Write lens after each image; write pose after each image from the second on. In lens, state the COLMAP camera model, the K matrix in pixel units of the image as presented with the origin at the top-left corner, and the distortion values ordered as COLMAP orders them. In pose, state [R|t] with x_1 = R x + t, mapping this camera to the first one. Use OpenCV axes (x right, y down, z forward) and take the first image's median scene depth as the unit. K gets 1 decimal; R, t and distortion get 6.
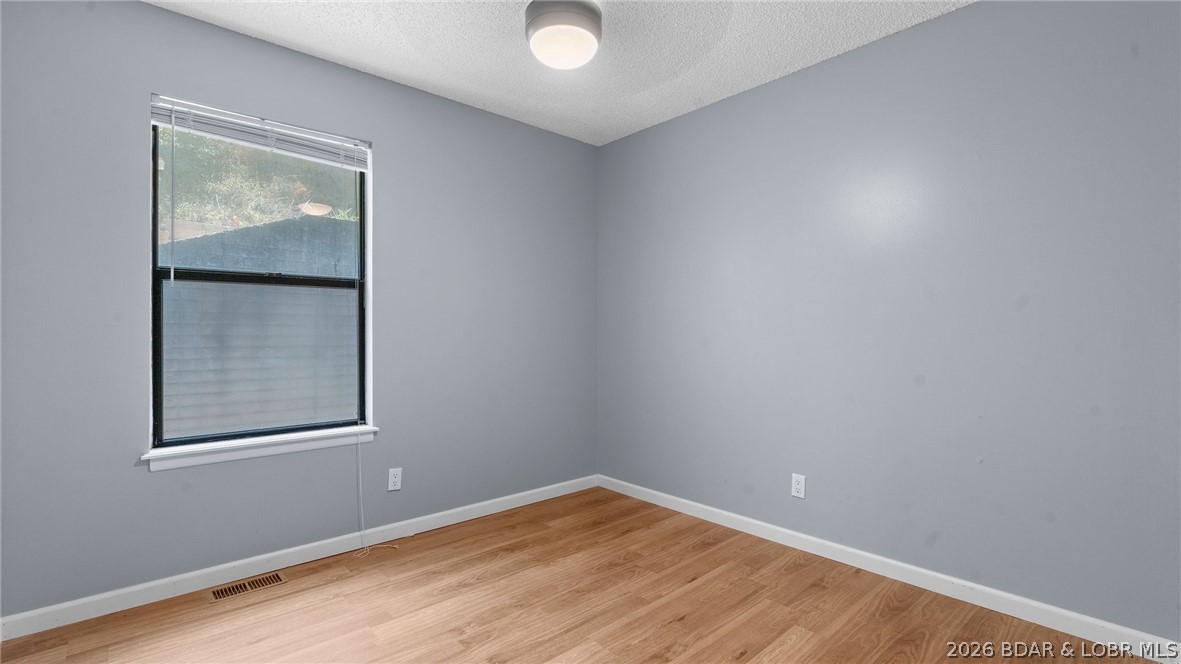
lens RADIAL K [[530.7, 0, 595.5], [0, 530.7, 330.4], [0, 0, 1]] dist [-0.011935, 0.004062]
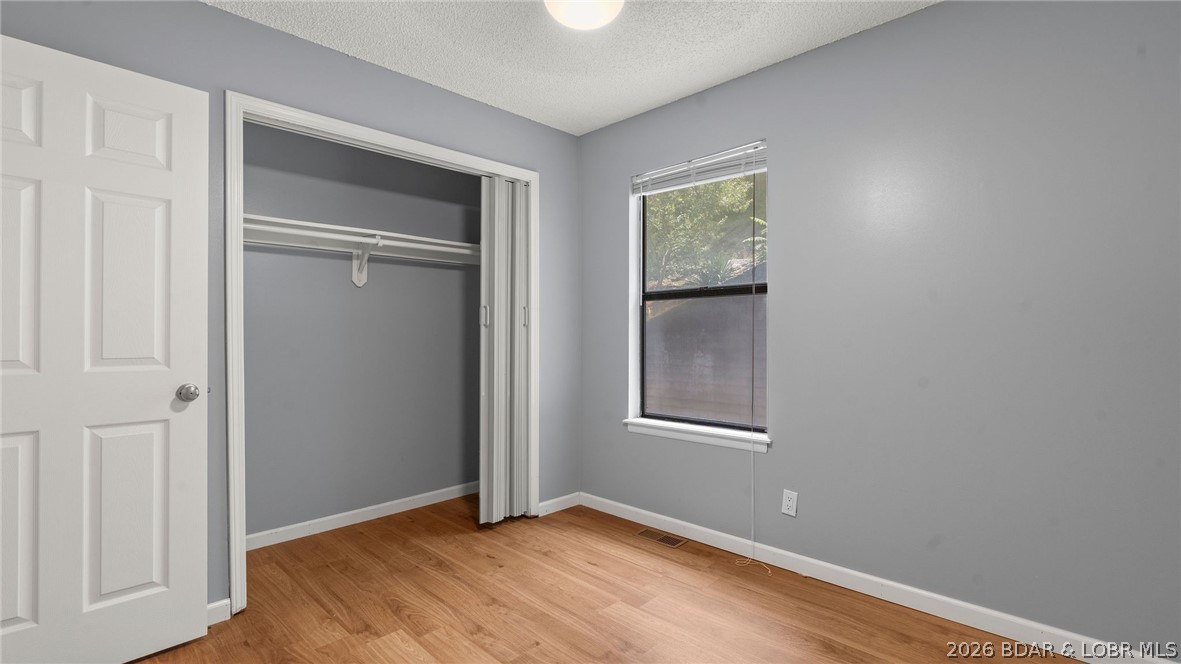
lens RADIAL K [[530.7, 0, 592.8], [0, 530.7, 335.8], [0, 0, 1]] dist [-0.011935, 0.004062]
pose [[0.069430, -0.003186, -0.997582, 0.574199], [-0.000772, 0.999994, -0.003247, 0.002894], [0.997587, 0.000995, 0.069427, 0.713046]]
